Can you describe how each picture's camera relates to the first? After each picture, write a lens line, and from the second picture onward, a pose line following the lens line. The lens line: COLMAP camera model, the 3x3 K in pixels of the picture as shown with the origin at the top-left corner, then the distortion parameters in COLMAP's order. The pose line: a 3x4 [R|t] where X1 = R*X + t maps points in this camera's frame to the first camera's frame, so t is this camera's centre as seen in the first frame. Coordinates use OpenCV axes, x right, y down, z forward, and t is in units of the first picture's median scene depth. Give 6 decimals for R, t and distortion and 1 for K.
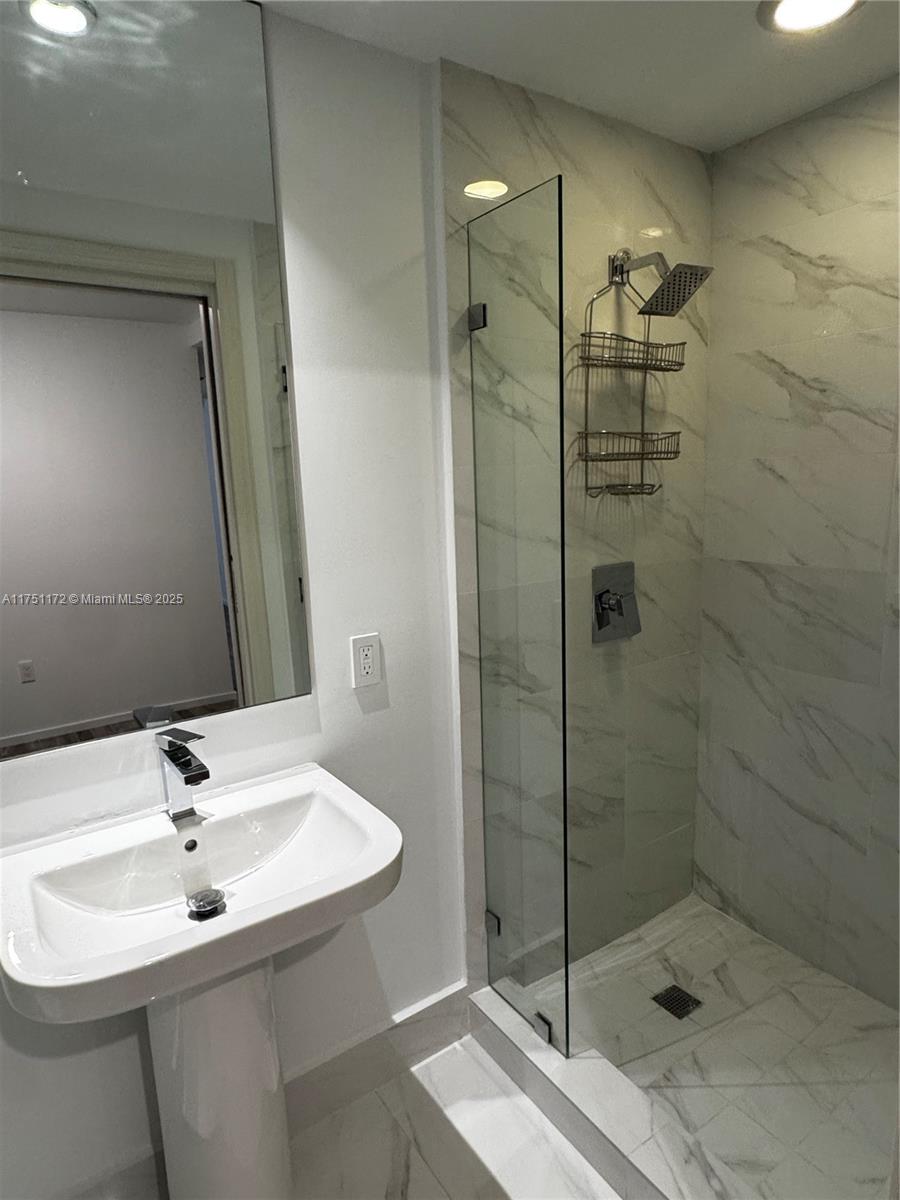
lens RADIAL K [[703.8, 0, 450.0], [0, 703.8, 600.0], [0, 0, 1]] dist [-0.001314, -0.000537]
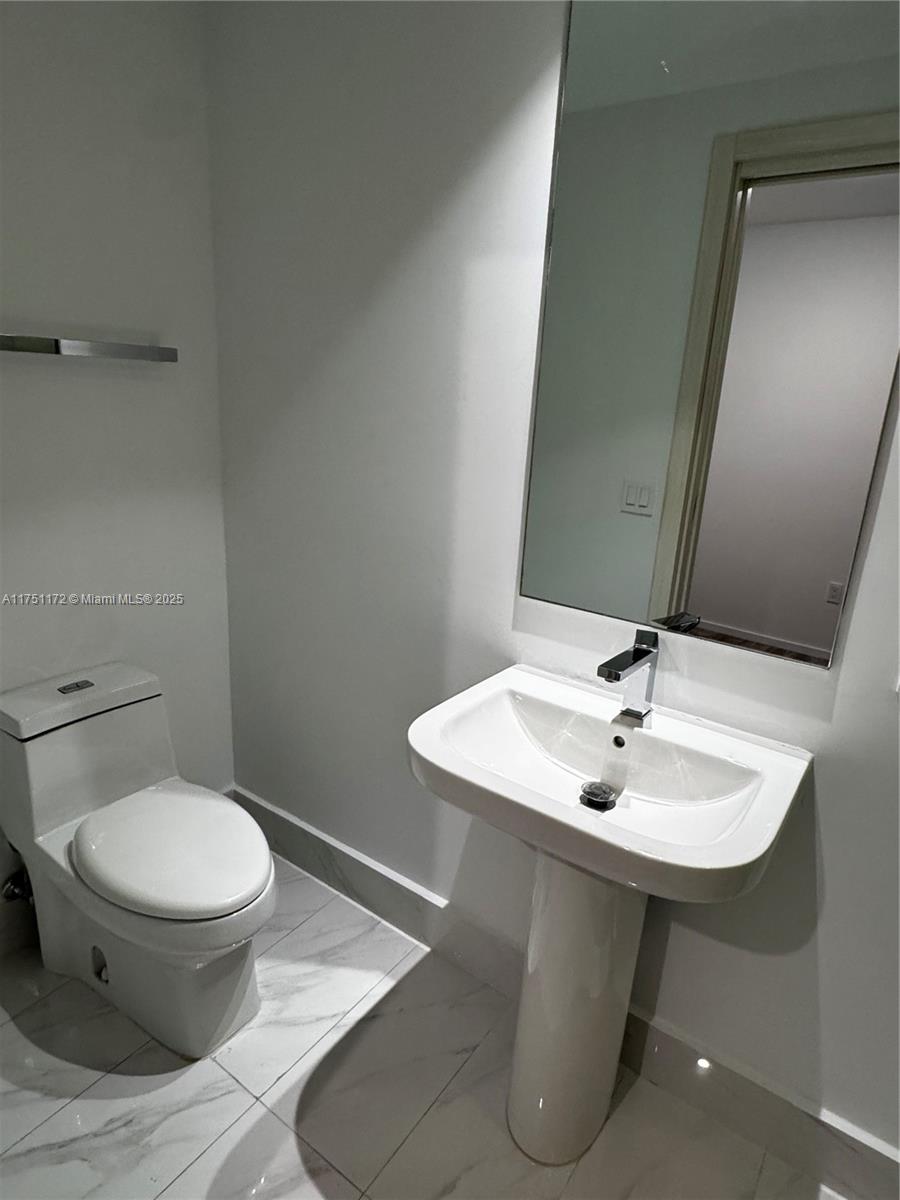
lens RADIAL K [[703.8, 0, 450.0], [0, 703.8, 600.0], [0, 0, 1]] dist [-0.001314, -0.000537]
pose [[0.345304, 0.329589, -0.878713, 0.370544], [-0.243657, 0.935682, 0.255208, -0.045119], [0.906309, 0.125980, 0.403401, 0.325287]]
